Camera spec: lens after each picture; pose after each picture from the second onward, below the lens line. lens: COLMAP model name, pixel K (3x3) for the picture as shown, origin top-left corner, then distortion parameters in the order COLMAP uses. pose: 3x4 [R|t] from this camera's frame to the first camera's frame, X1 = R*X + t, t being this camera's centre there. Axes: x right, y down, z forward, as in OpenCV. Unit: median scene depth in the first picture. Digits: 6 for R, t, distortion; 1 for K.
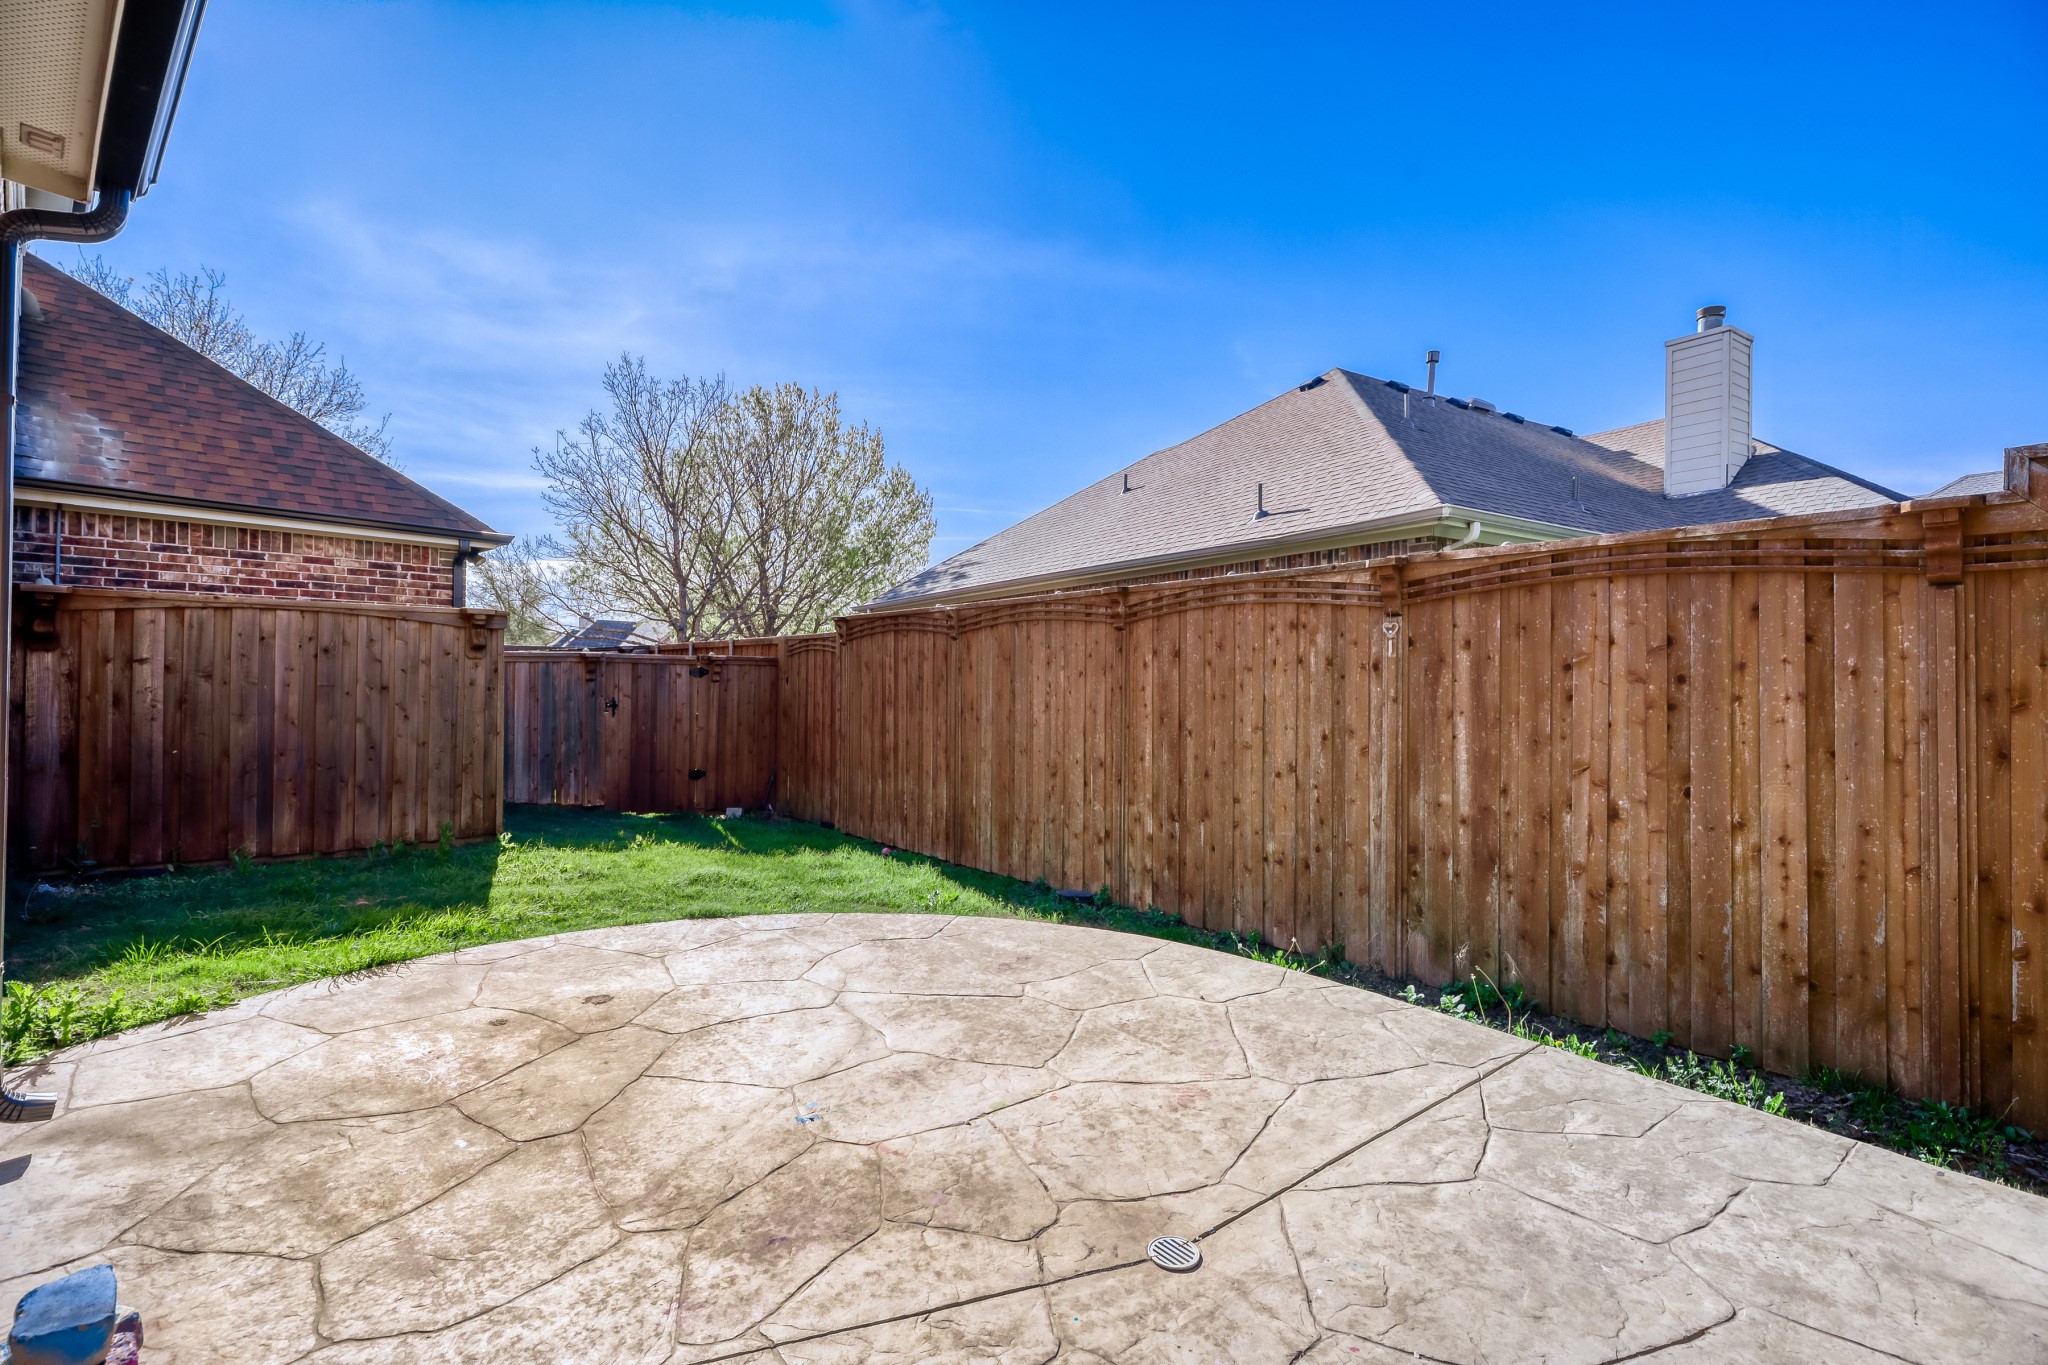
lens RADIAL K [[943.5, 0, 1016.0], [0, 943.5, 686.6], [0, 0, 1]] dist [-0.003797, -0.000450]
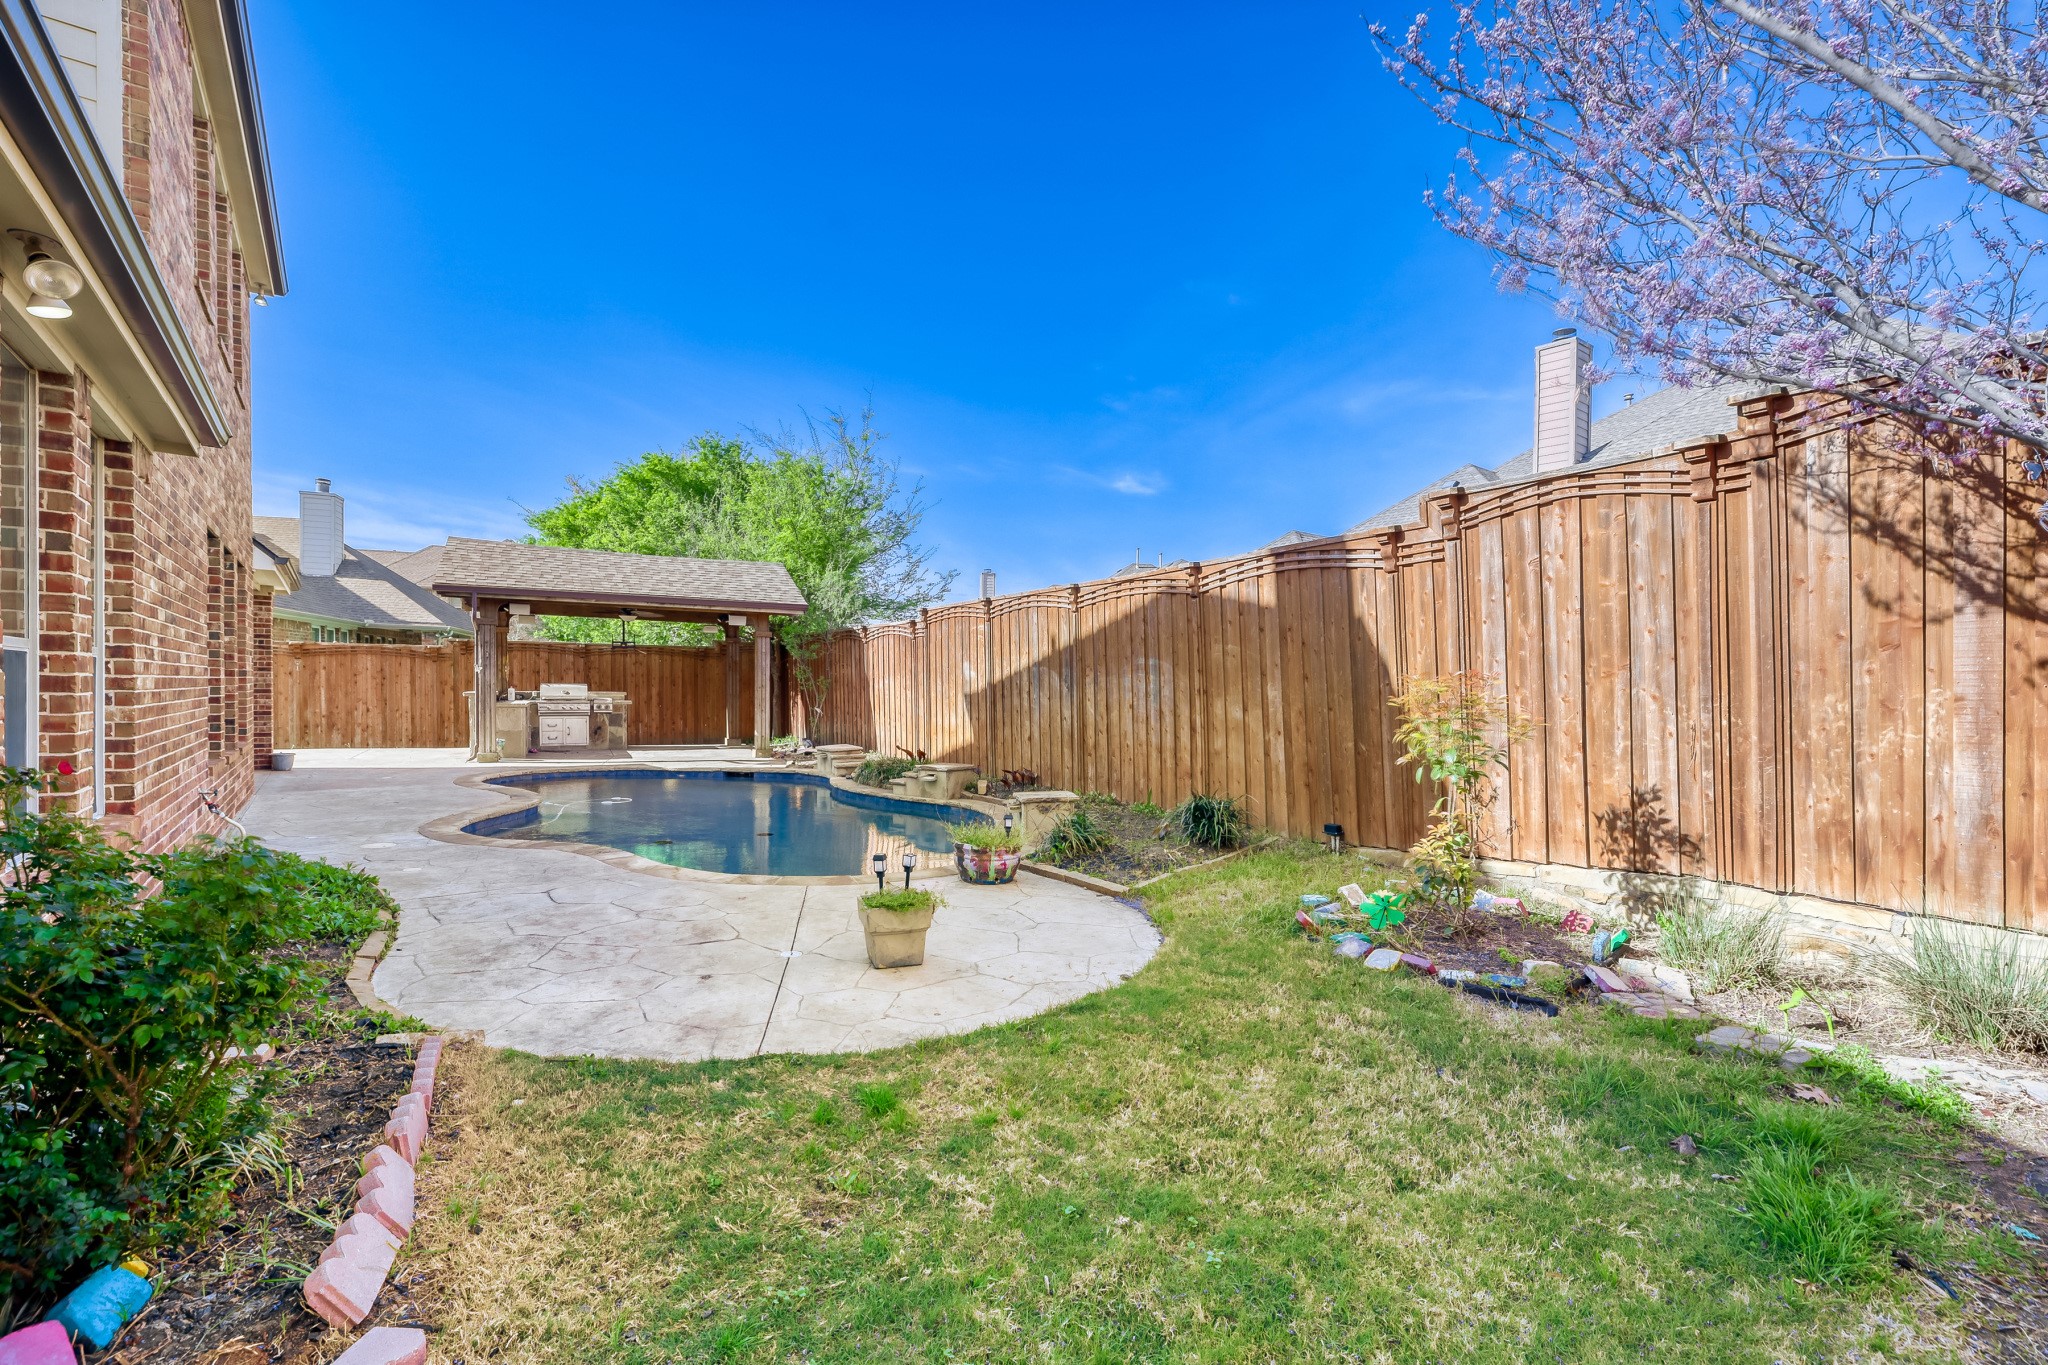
lens RADIAL K [[943.5, 0, 1032.9], [0, 943.5, 686.6], [0, 0, 1]] dist [-0.003797, -0.000450]
pose [[0.197716, -0.017177, 0.980109, -1.249334], [-0.015114, 0.999674, 0.020569, -0.043856], [-0.980143, -0.018880, 0.197392, -1.180653]]
